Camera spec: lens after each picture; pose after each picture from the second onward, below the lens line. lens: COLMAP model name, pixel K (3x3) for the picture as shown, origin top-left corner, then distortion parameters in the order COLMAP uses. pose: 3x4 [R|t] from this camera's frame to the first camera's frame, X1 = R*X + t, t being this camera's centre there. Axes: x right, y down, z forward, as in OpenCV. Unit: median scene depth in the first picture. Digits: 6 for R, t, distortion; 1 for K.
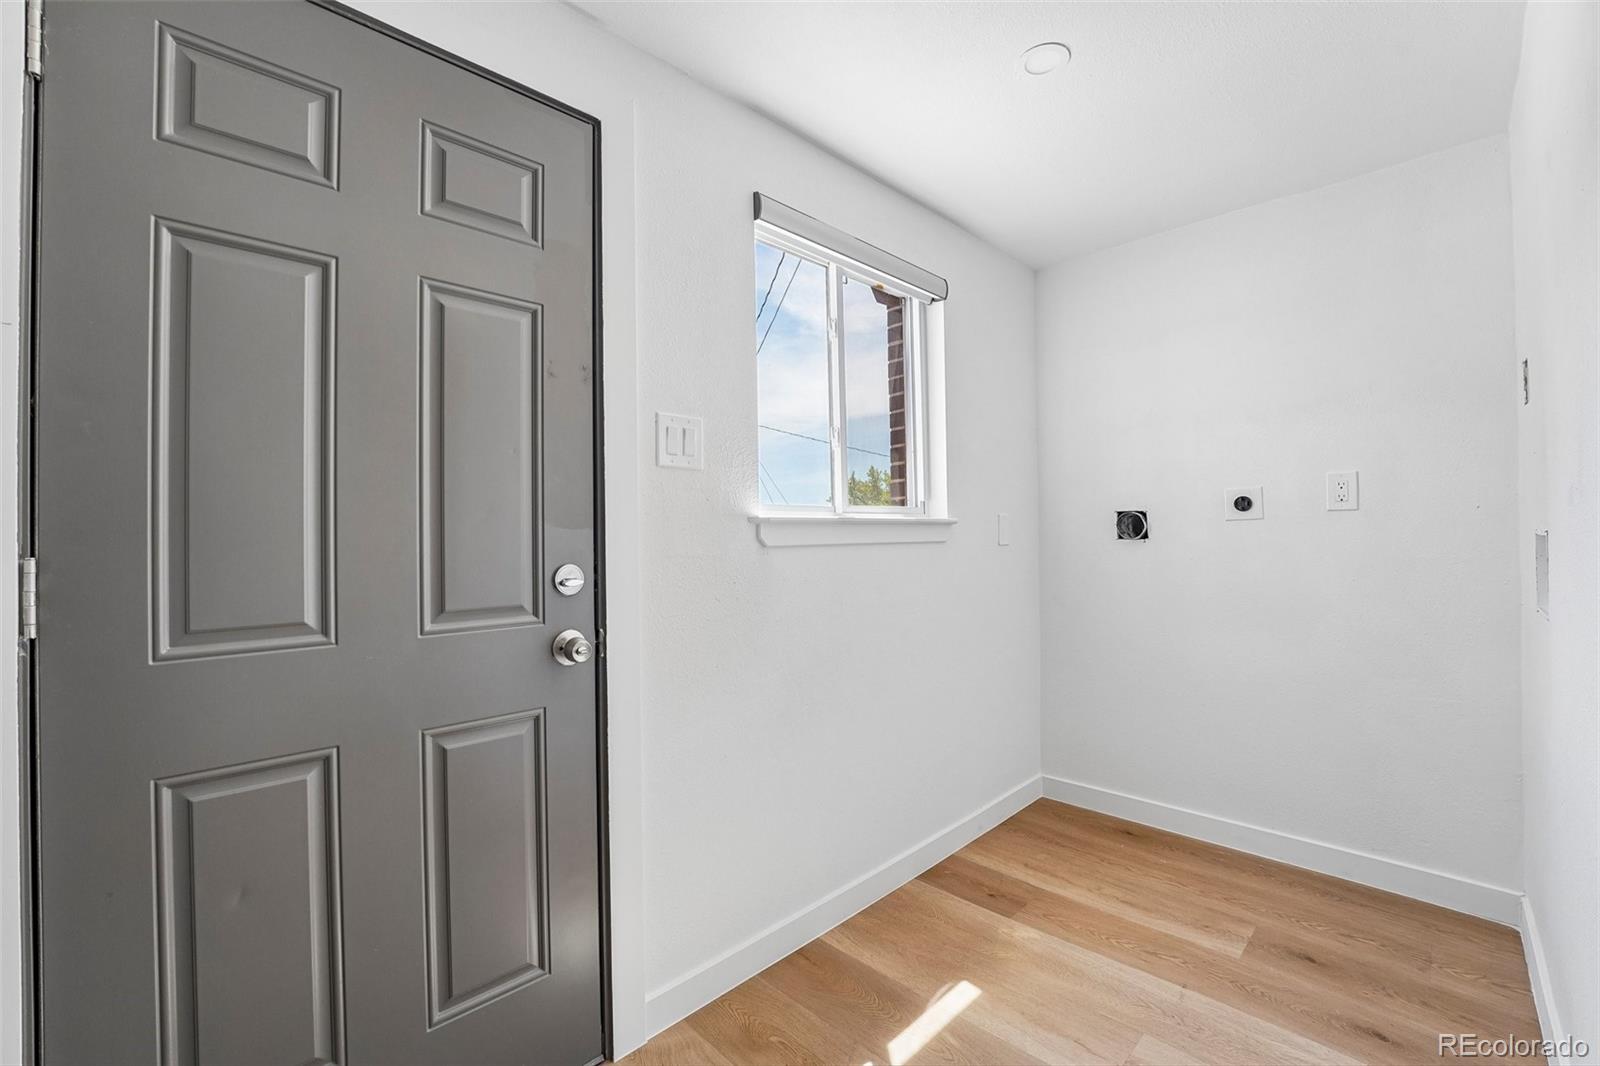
lens RADIAL K [[657.2, 0, 809.6], [0, 657.2, 532.2], [0, 0, 1]] dist [-0.000613, -0.001460]
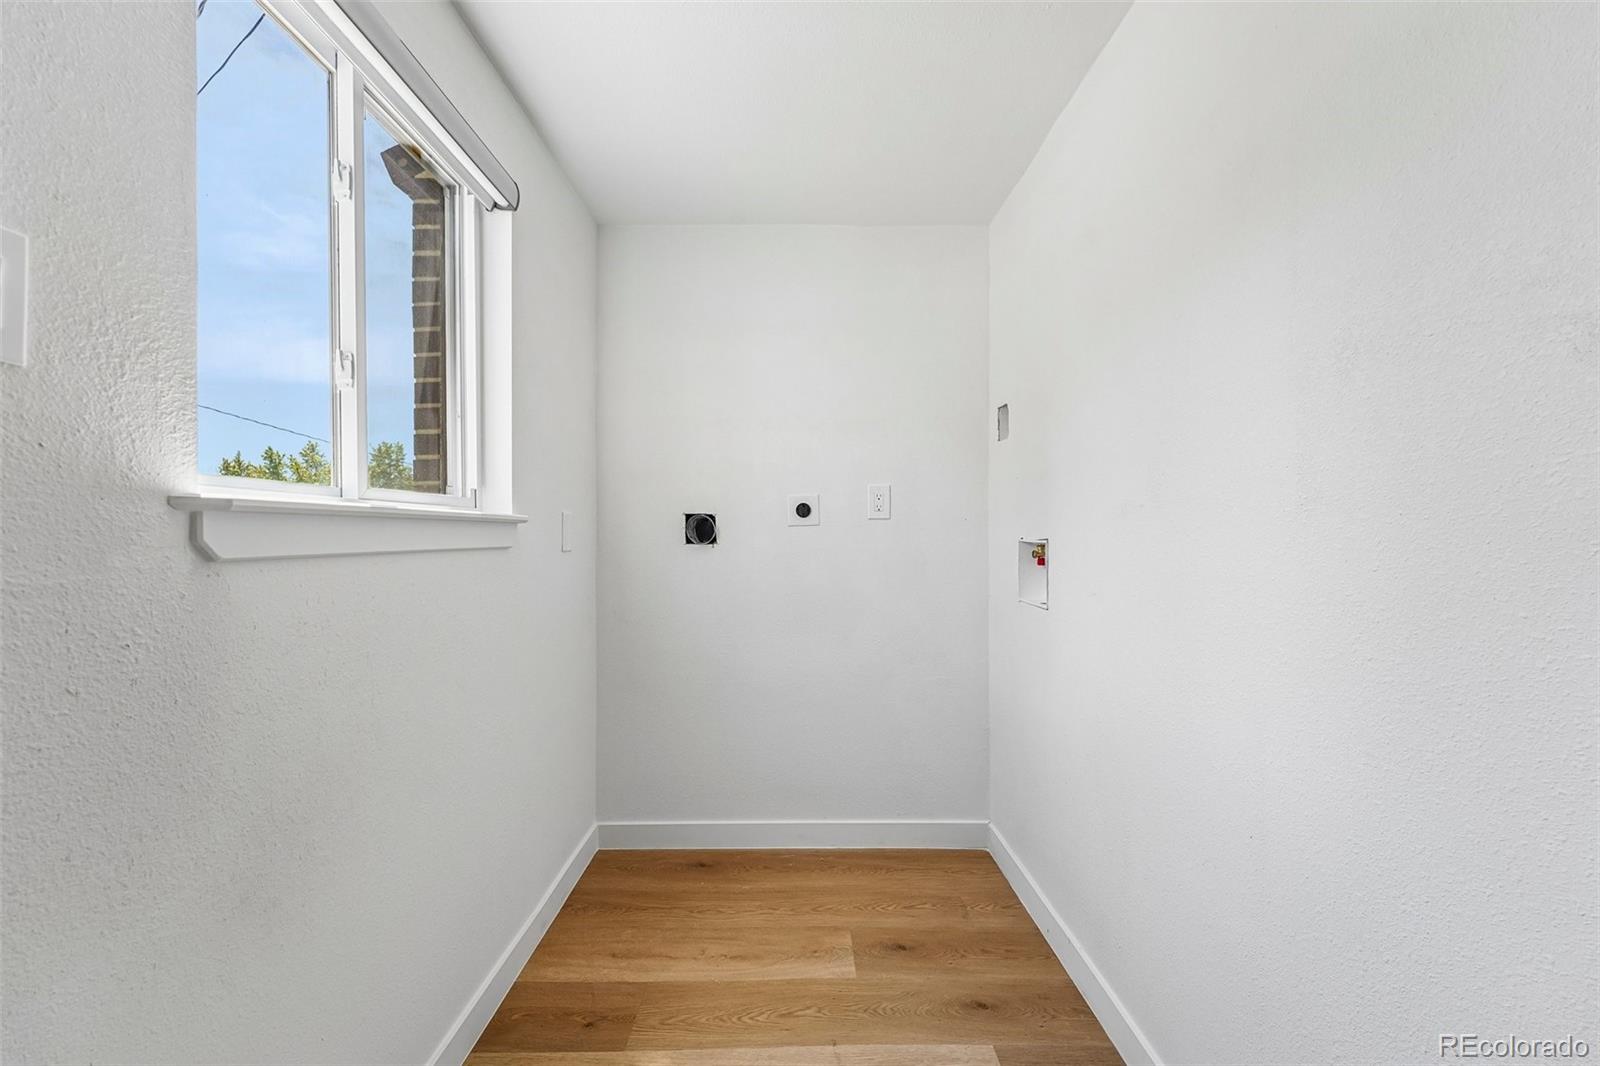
lens RADIAL K [[657.2, 0, 800.3], [0, 657.2, 532.8], [0, 0, 1]] dist [-0.000613, -0.001460]
pose [[0.713060, 0.014224, 0.700958, -0.078076], [-0.012110, 0.999895, -0.007972, 0.000525], [-0.700998, -0.002804, 0.713158, 0.299474]]
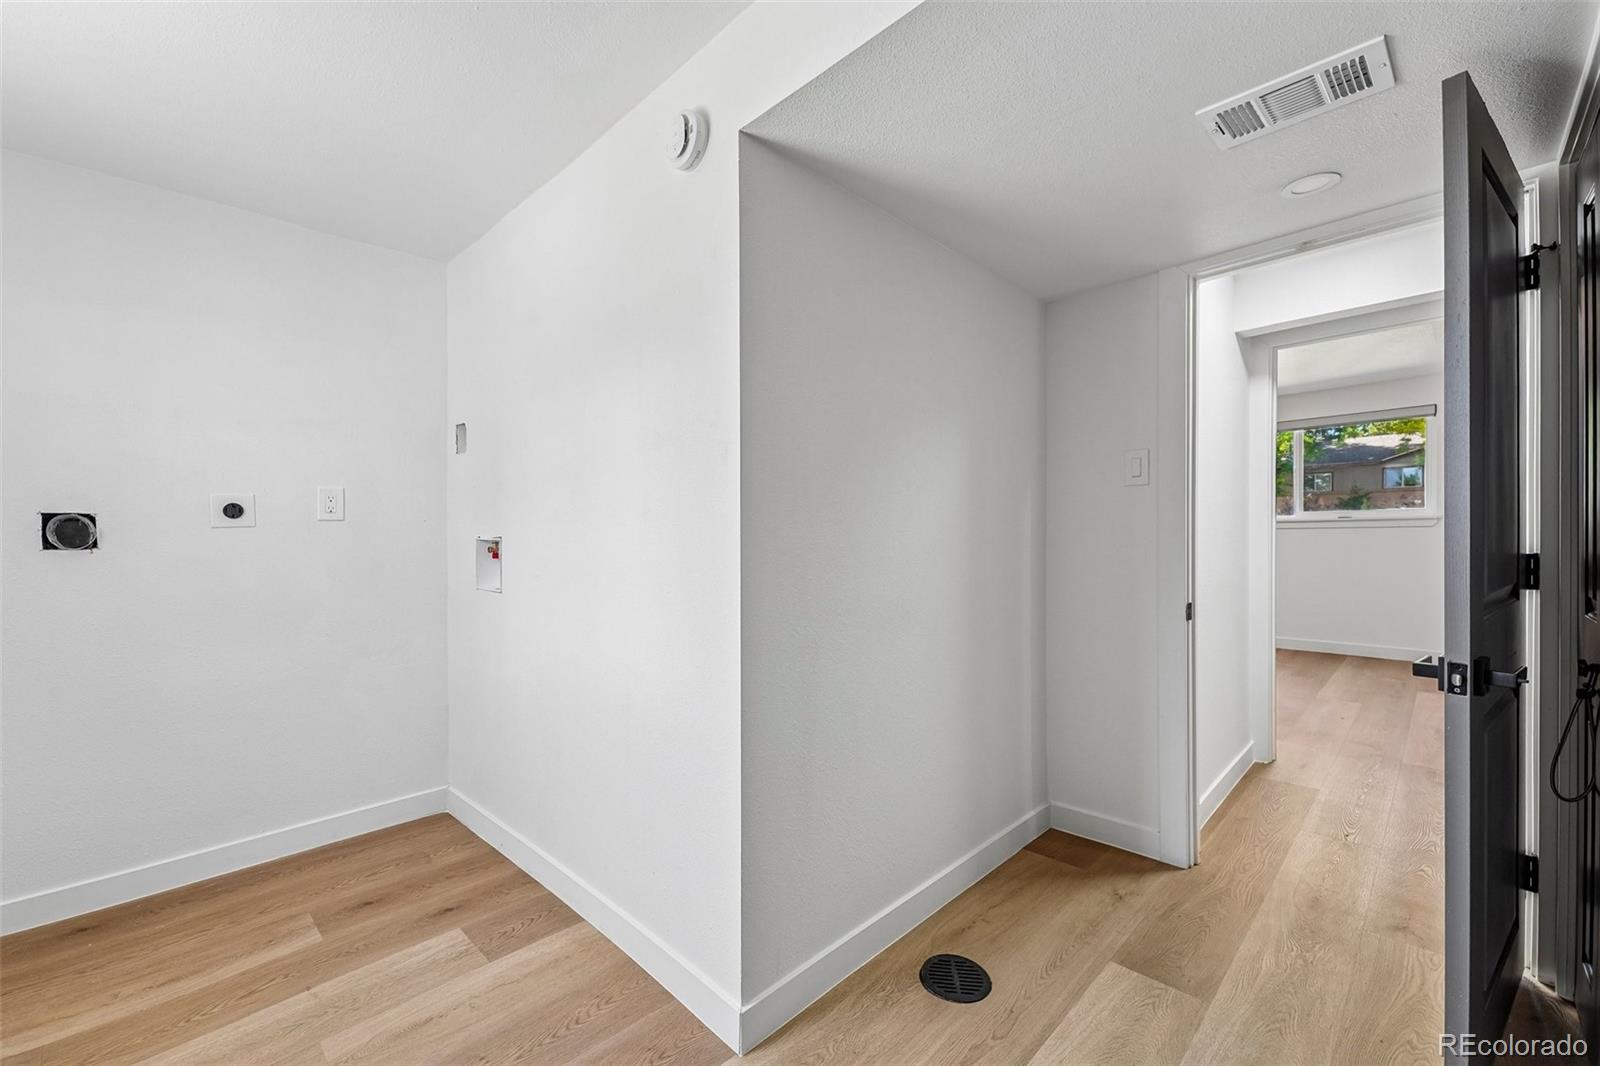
lens RADIAL K [[657.2, 0, 798.8], [0, 657.2, 522.2], [0, 0, 1]] dist [-0.000613, -0.001460]
pose [[0.005888, 0.024359, 0.999686, -0.344528], [0.004522, 0.999692, -0.024386, 0.001456], [-0.999972, 0.004664, 0.005776, 0.178992]]
